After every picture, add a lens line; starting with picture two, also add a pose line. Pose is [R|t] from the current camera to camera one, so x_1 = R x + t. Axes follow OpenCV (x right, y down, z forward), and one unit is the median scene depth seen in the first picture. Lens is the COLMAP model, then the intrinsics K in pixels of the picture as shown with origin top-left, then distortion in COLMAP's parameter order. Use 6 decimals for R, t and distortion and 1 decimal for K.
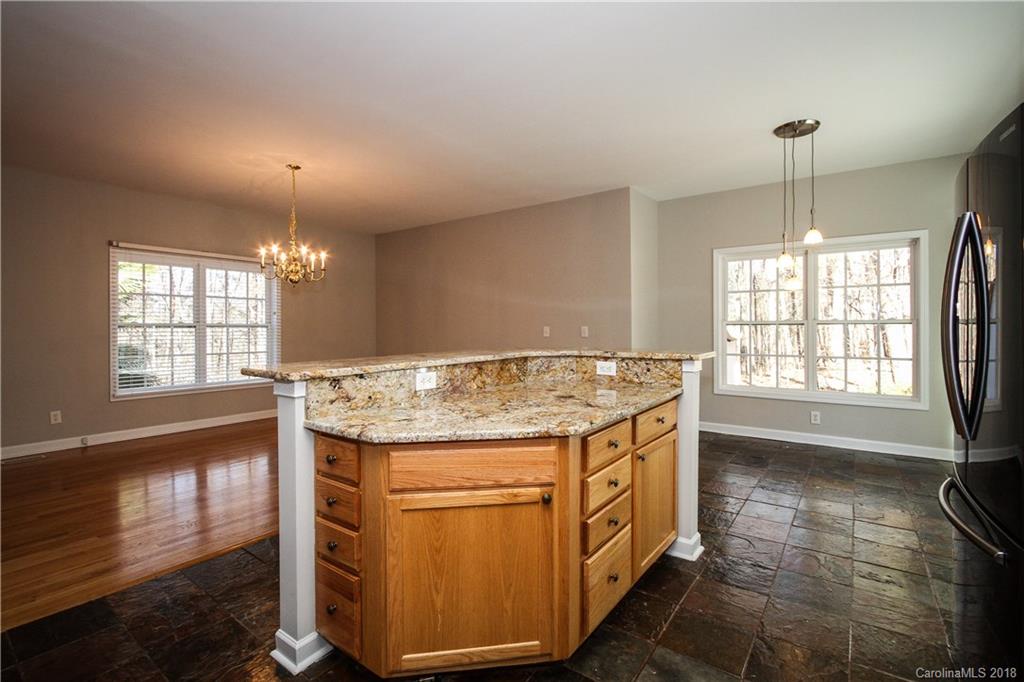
lens RADIAL K [[480.7, 0, 510.6], [0, 480.7, 333.7], [0, 0, 1]] dist [-0.008268, 0.000863]
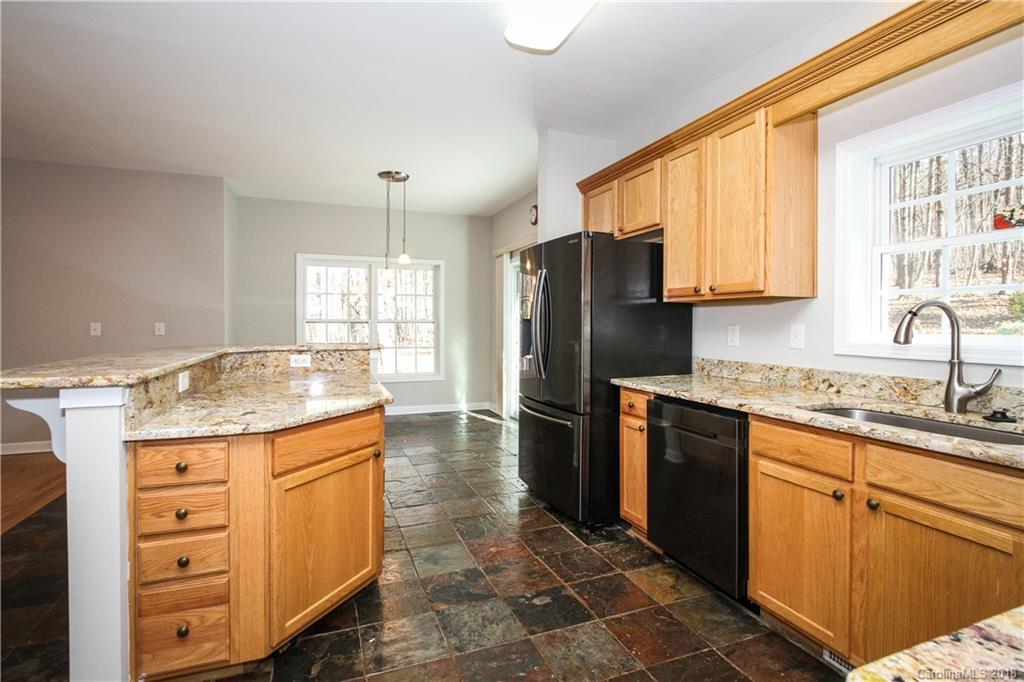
lens RADIAL K [[480.7, 0, 522.9], [0, 480.7, 334.9], [0, 0, 1]] dist [-0.008268, 0.000863]
pose [[0.524223, -0.013223, 0.851478, -0.483841], [0.007518, 0.999912, 0.010900, 0.004264], [-0.851548, 0.000687, 0.524277, -0.015596]]
